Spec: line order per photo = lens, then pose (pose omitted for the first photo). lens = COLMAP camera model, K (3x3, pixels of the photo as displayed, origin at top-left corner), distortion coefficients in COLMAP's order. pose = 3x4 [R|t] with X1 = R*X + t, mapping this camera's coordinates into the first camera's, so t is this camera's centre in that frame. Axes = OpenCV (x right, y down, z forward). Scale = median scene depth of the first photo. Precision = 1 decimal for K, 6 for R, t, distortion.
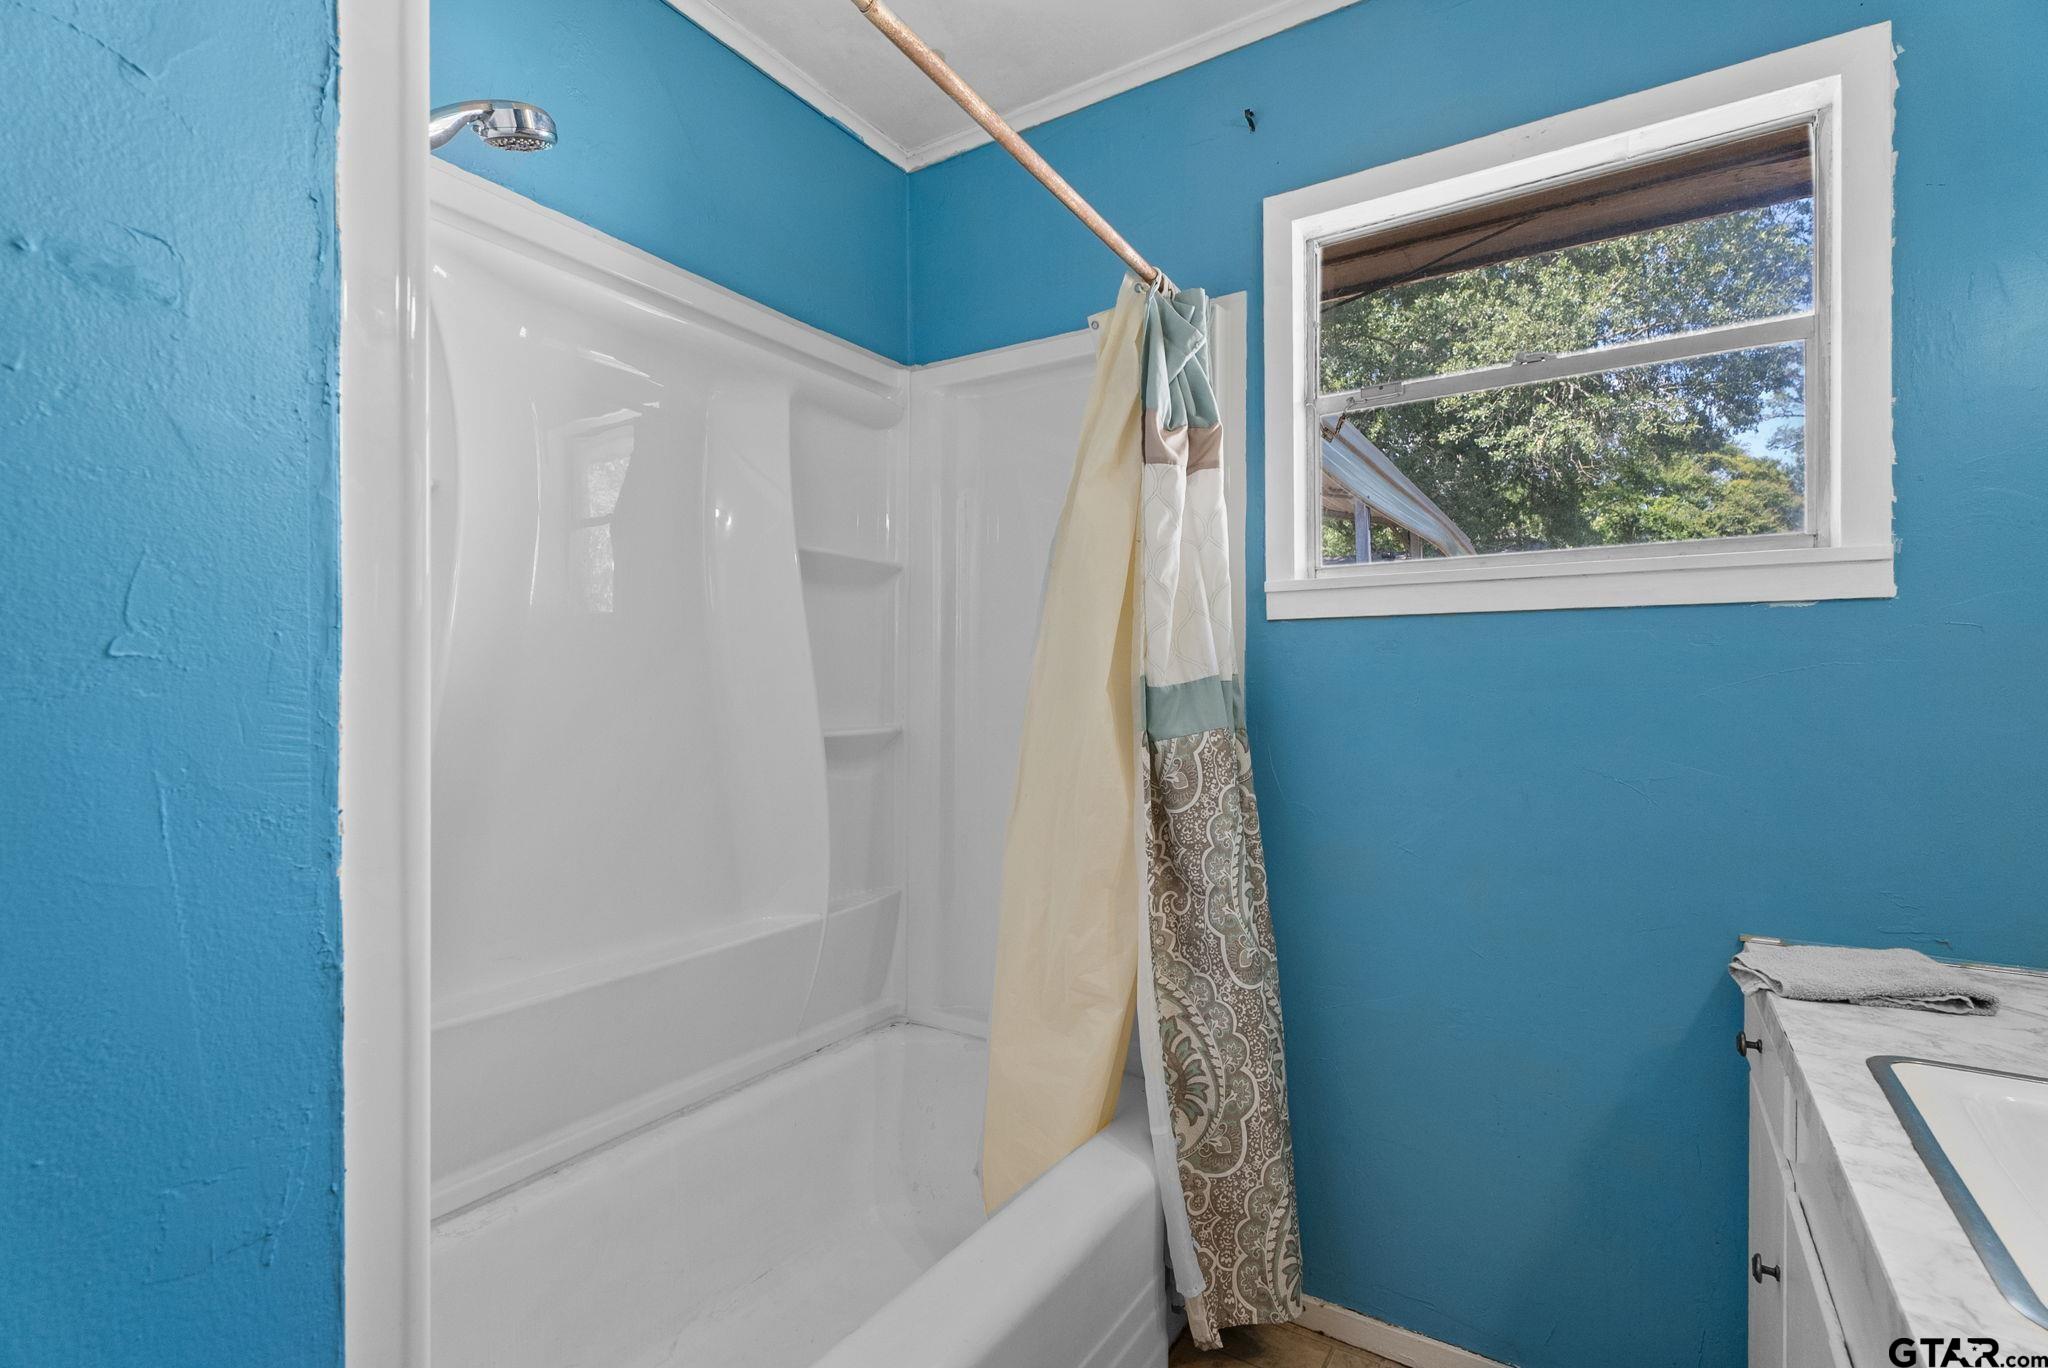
lens RADIAL K [[949.9, 0, 1005.6], [0, 949.9, 687.5], [0, 0, 1]] dist [0.005186, -0.003027]
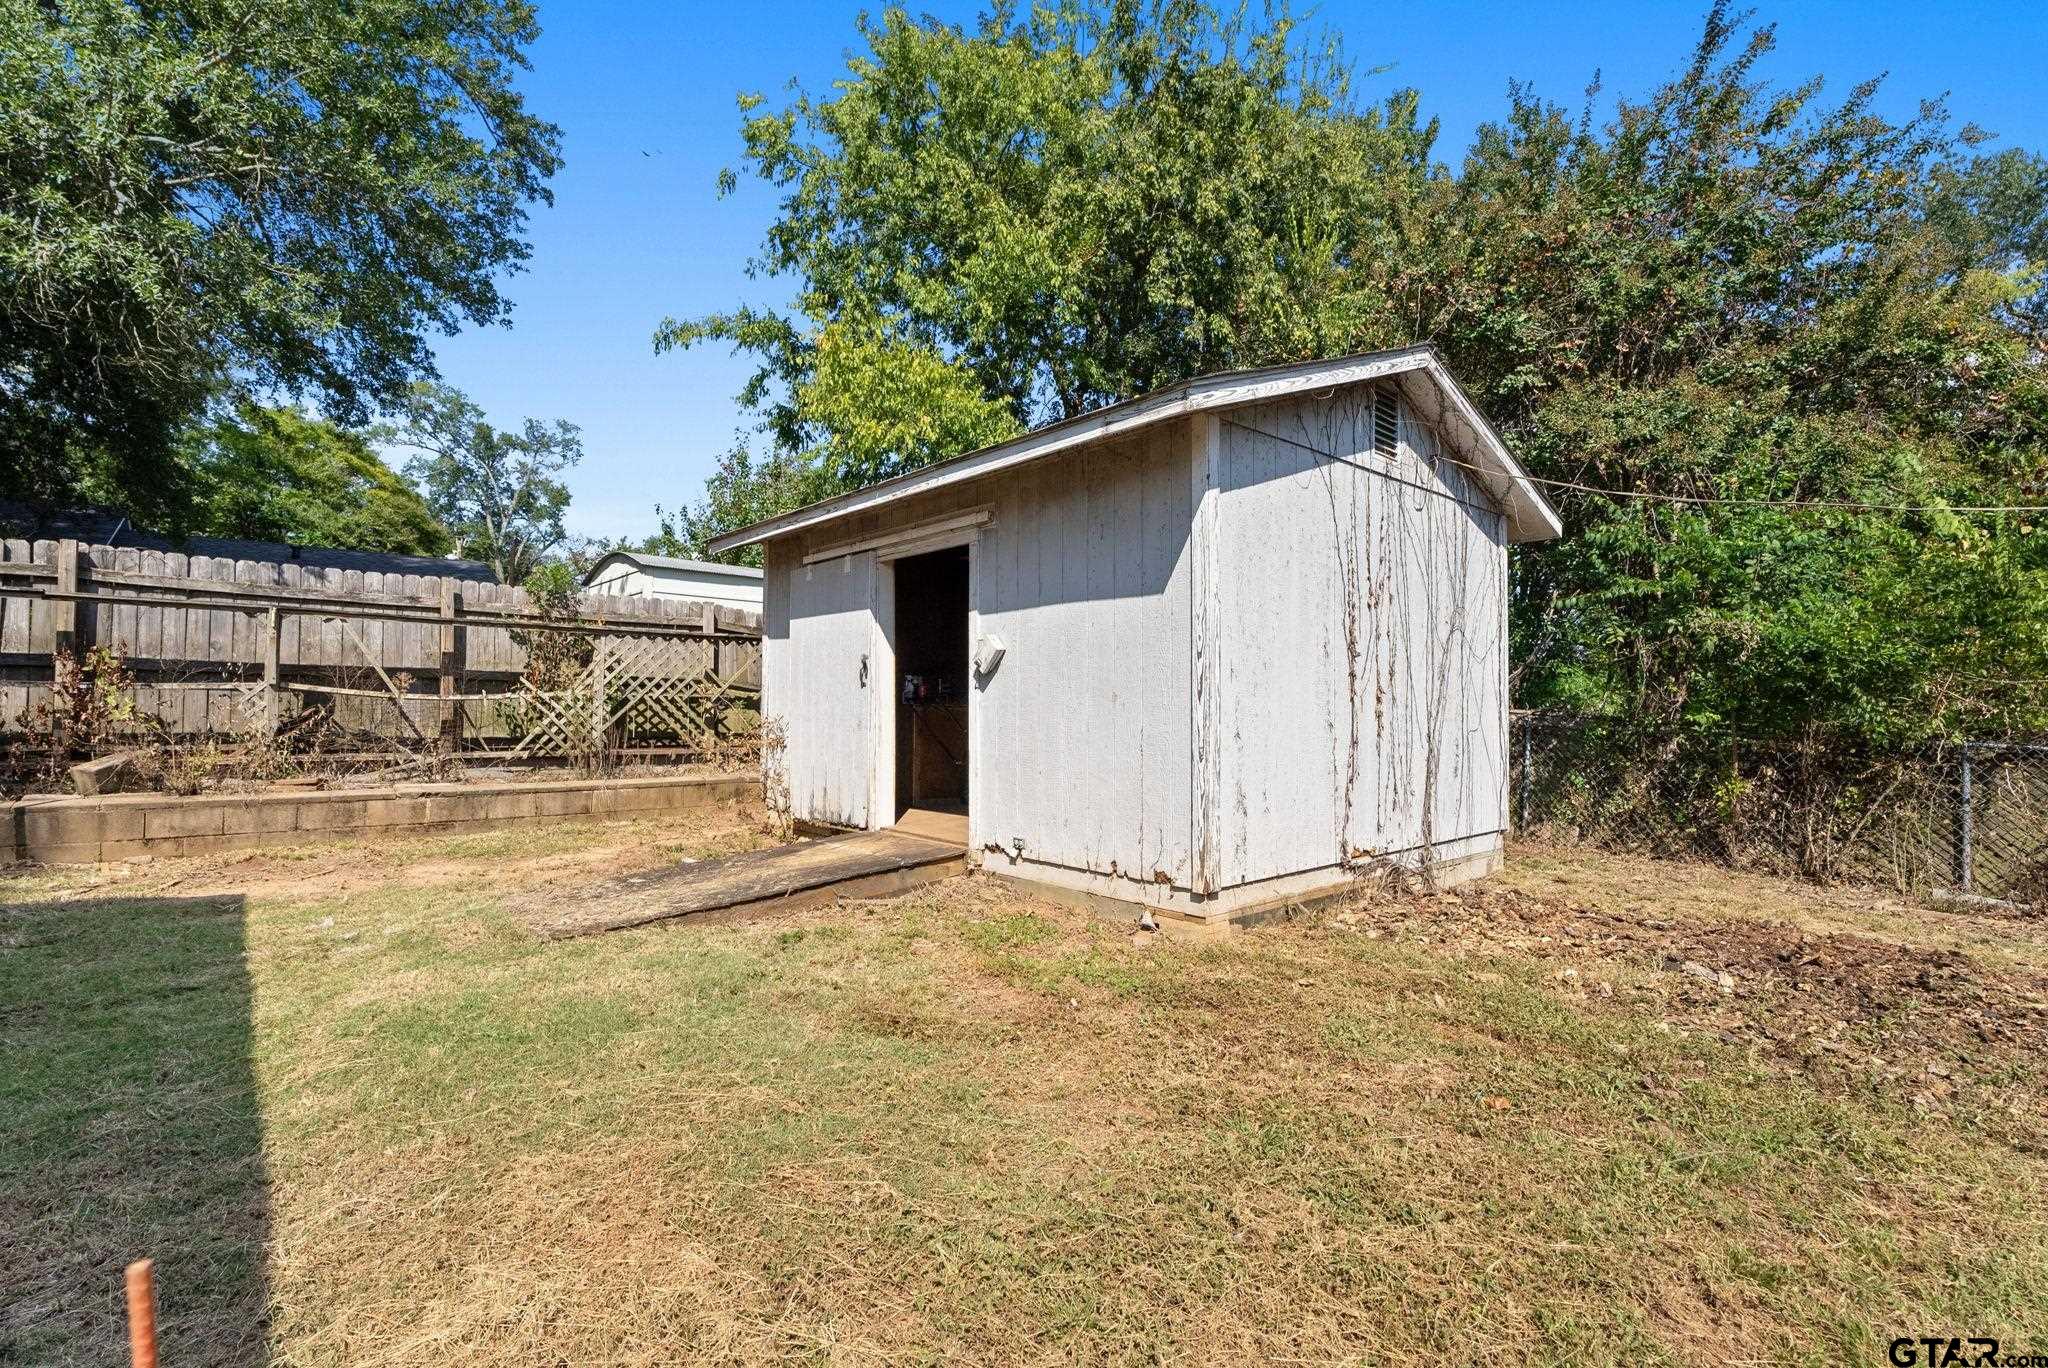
lens RADIAL K [[949.9, 0, 1020.8], [0, 949.9, 692.0], [0, 0, 1]] dist [0.005186, -0.003027]
pose [[0.308083, 0.021679, 0.951112, 1.848731], [-0.006555, 0.999765, -0.020665, -0.133837], [-0.951337, 0.000132, 0.308153, 2.576645]]
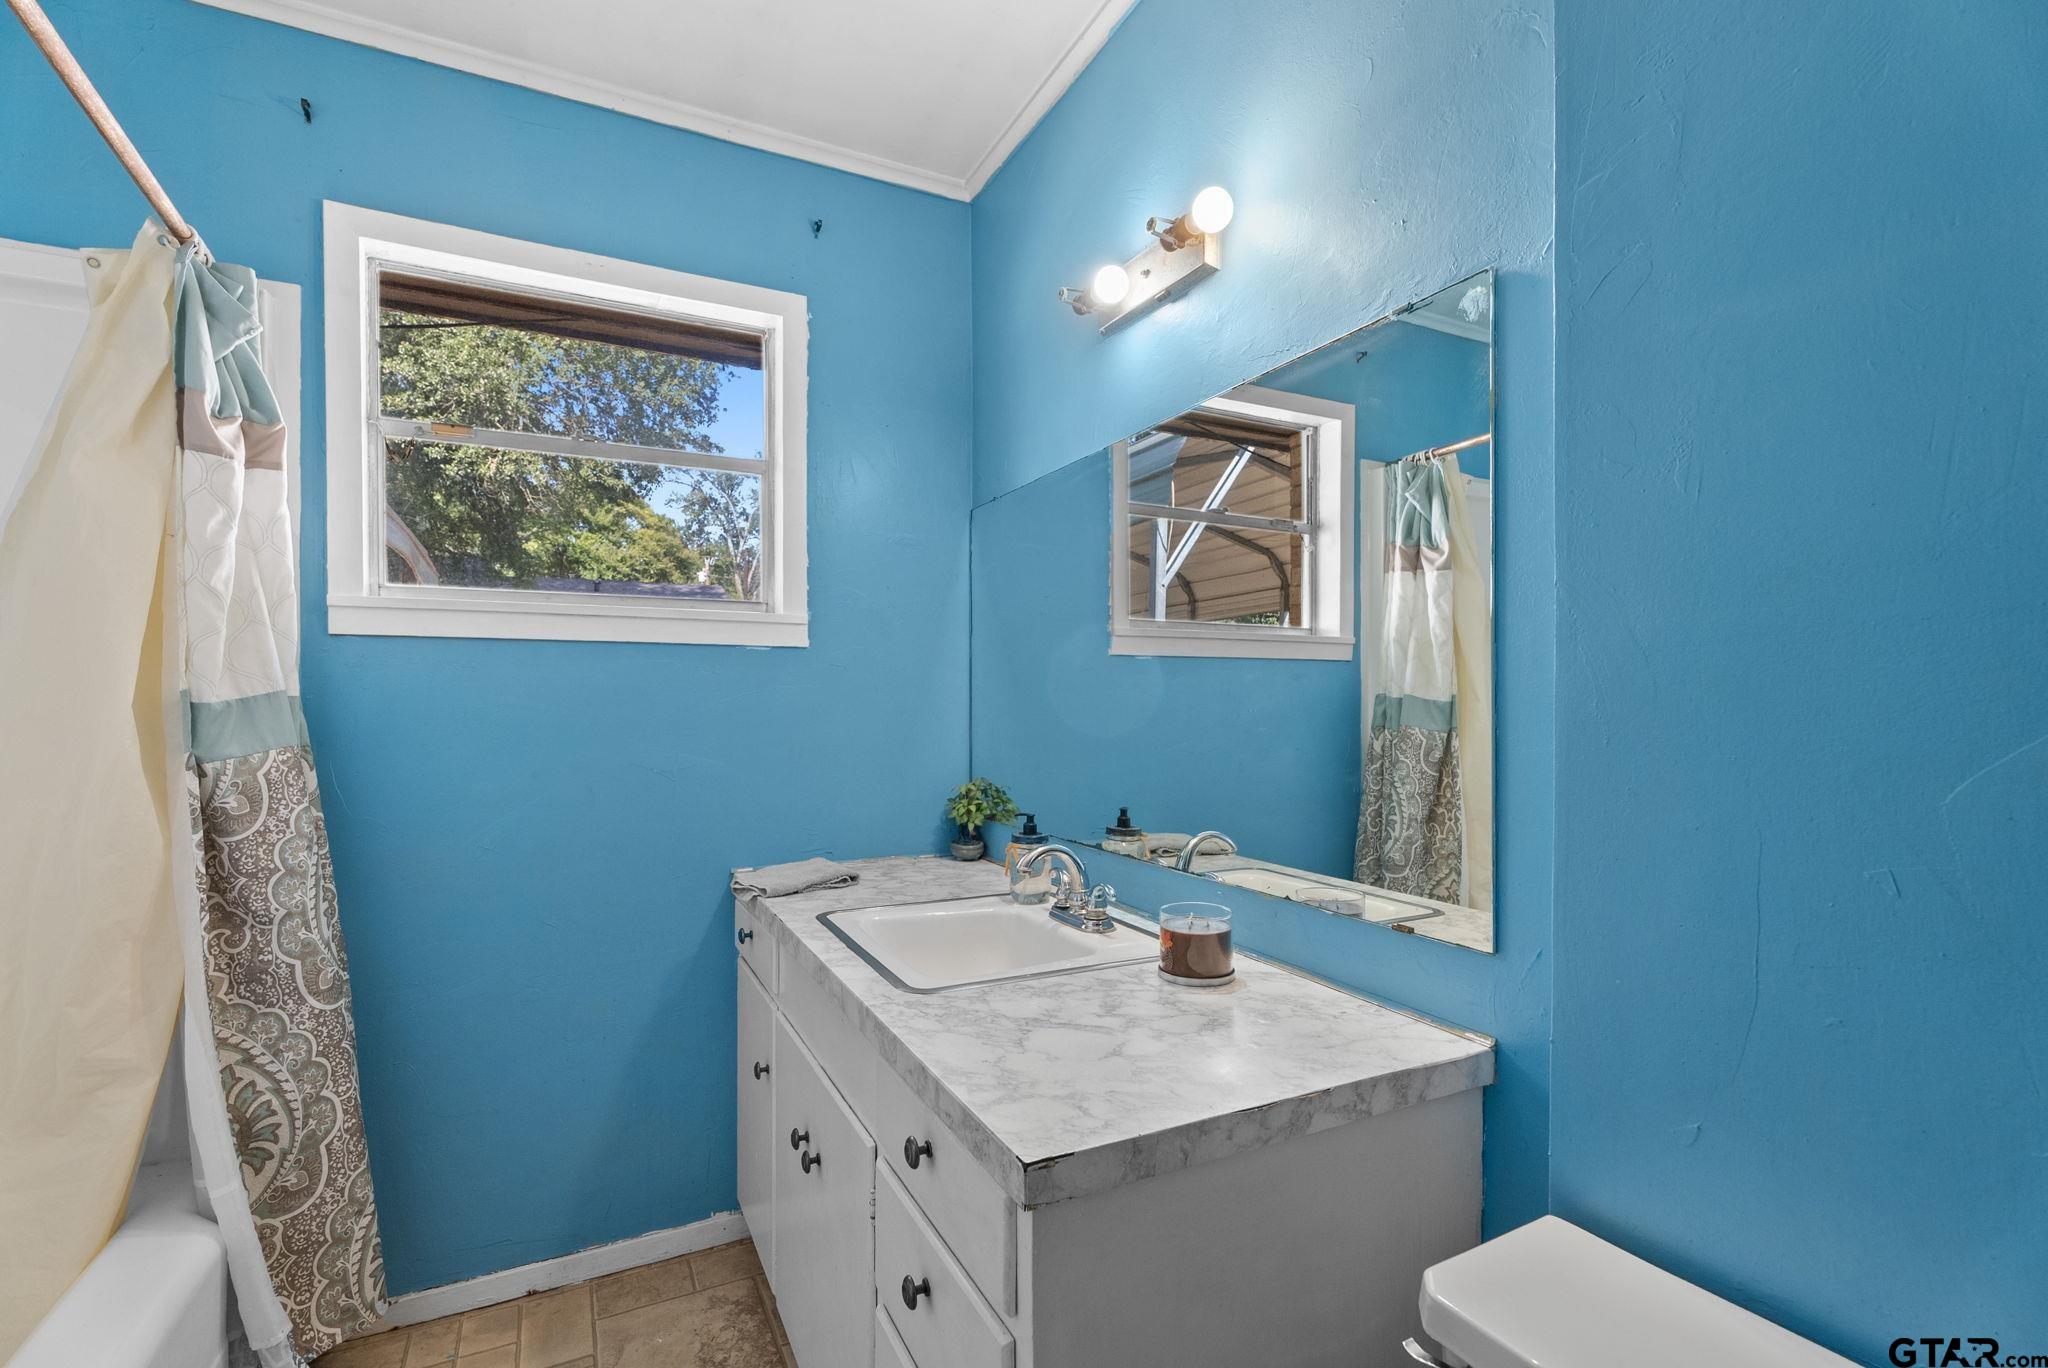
lens RADIAL K [[949.9, 0, 1005.5], [0, 949.9, 690.0], [0, 0, 1]] dist [0.005186, -0.003027]
pose [[0.521750, 0.010388, 0.853035, -0.211303], [0.001141, 0.999916, -0.012875, -0.000256], [-0.853098, 0.007690, 0.521695, -0.107831]]
